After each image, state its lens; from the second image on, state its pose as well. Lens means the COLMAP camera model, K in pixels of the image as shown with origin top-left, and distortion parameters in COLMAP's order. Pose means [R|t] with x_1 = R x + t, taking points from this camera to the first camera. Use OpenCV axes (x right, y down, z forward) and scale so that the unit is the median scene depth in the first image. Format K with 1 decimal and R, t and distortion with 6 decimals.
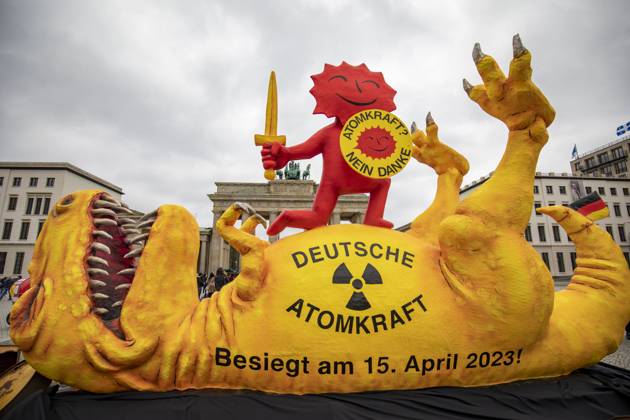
lens RADIAL K [[289.6, 0, 314.4], [0, 289.6, 215.2], [0, 0, 1]] dist [-0.037763, 0.006688]
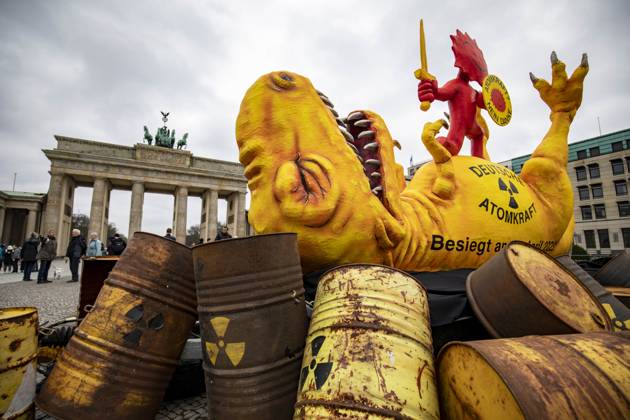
lens RADIAL K [[289.5, 0, 314.3], [0, 289.5, 214.2], [0, 0, 1]] dist [-0.038969, 0.007138]
pose [[0.890585, 0.061713, 0.450610, -1.283248], [-0.084647, 0.995932, 0.030898, 0.366956], [-0.446870, -0.065660, 0.892186, 0.149028]]
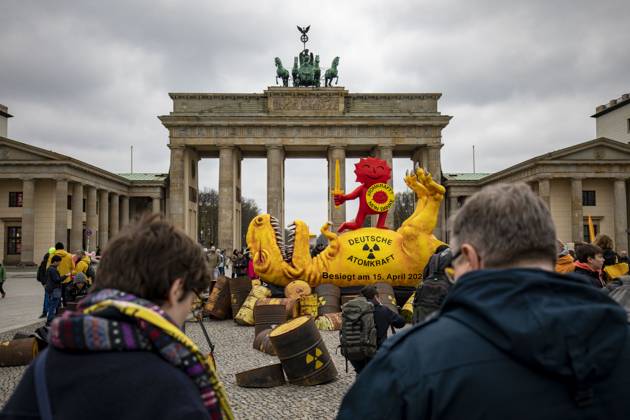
lens RADIAL K [[610.8, 0, 315.0], [0, 610.8, 210.0], [0, 0, 1]] dist [0.021389, 0.011449]
pose [[0.998832, -0.003856, -0.048170, -0.115996], [0.010000, 0.991726, 0.127984, -0.928821], [0.047278, -0.128316, 0.990606, -4.900852]]
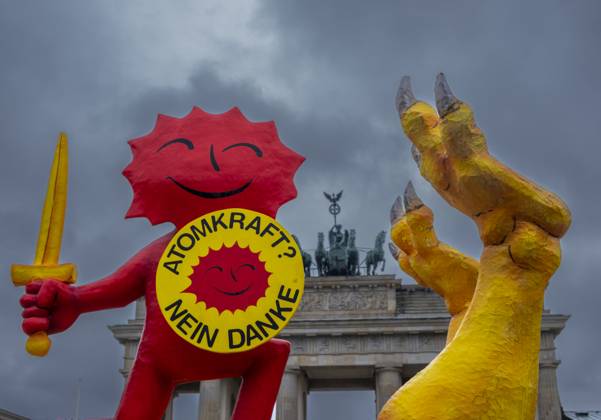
lens RADIAL K [[812.7, 0, 323.6], [0, 812.7, 190.9], [0, 0, 1]] dist [0.010350, -0.016900]
pose [[0.992545, -0.054077, -0.109221, 0.589973], [0.029092, 0.975390, -0.218557, -0.095827], [0.118352, 0.213750, 0.969692, -0.402275]]
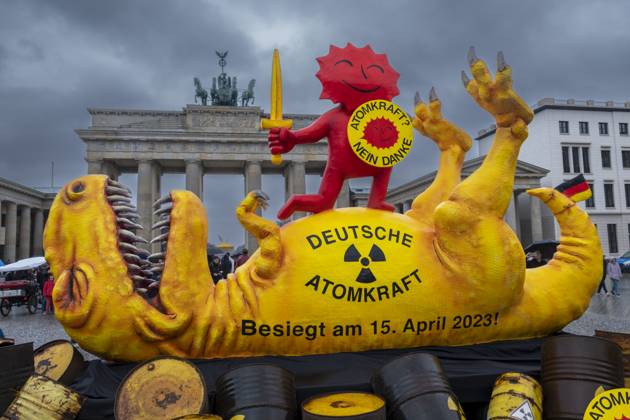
lens RADIAL K [[494.3, 0, 320.1], [0, 494.3, 206.1], [0, 0, 1]] dist [-0.058878, 0.067590]
pose [[0.992016, -0.007770, 0.125874, -0.268880], [-0.003239, 0.996201, 0.087020, -0.152923], [-0.126072, -0.086733, 0.988222, -0.896659]]
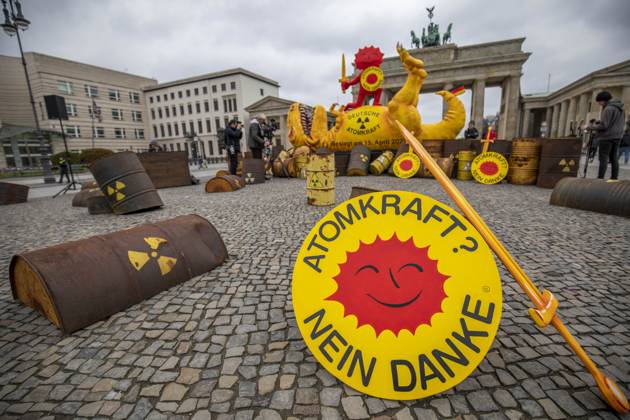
lens RADIAL K [[289.6, 0, 314.4], [0, 289.6, 215.2], [0, 0, 1]] dist [-0.037763, 0.006688]
pose [[0.884230, 0.071693, -0.461517, 1.376395], [0.117887, 0.921894, 0.369072, -0.114314], [0.451929, -0.380751, 0.806715, -2.757683]]
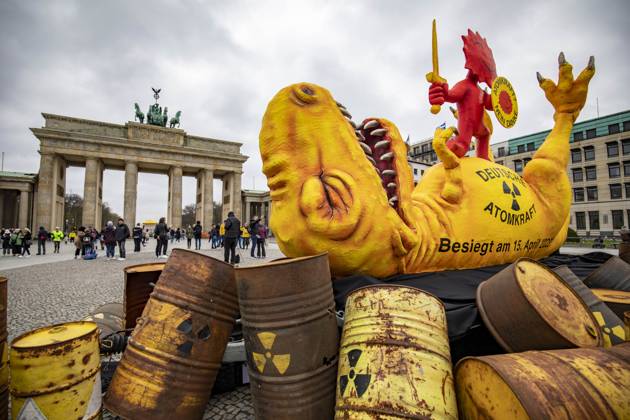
lens RADIAL K [[289.6, 0, 314.4], [0, 289.6, 215.2], [0, 0, 1]] dist [-0.037763, 0.006688]
pose [[0.882351, 0.028769, 0.469712, -1.396561], [-0.088025, 0.990603, 0.104680, 0.265649], [-0.462286, -0.133711, 0.876592, 0.142338]]
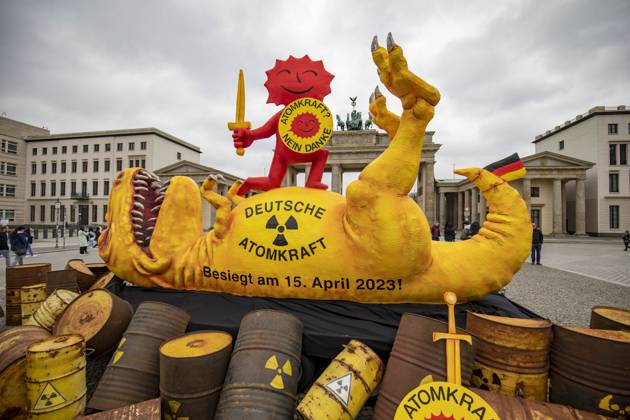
lens RADIAL K [[289.6, 0, 314.4], [0, 289.6, 215.2], [0, 0, 1]] dist [-0.037763, 0.006688]
pose [[0.971740, 0.008162, -0.235914, 0.628279], [0.031329, 0.986102, 0.163162, -0.065876], [0.233967, -0.165942, 0.957979, -0.355030]]
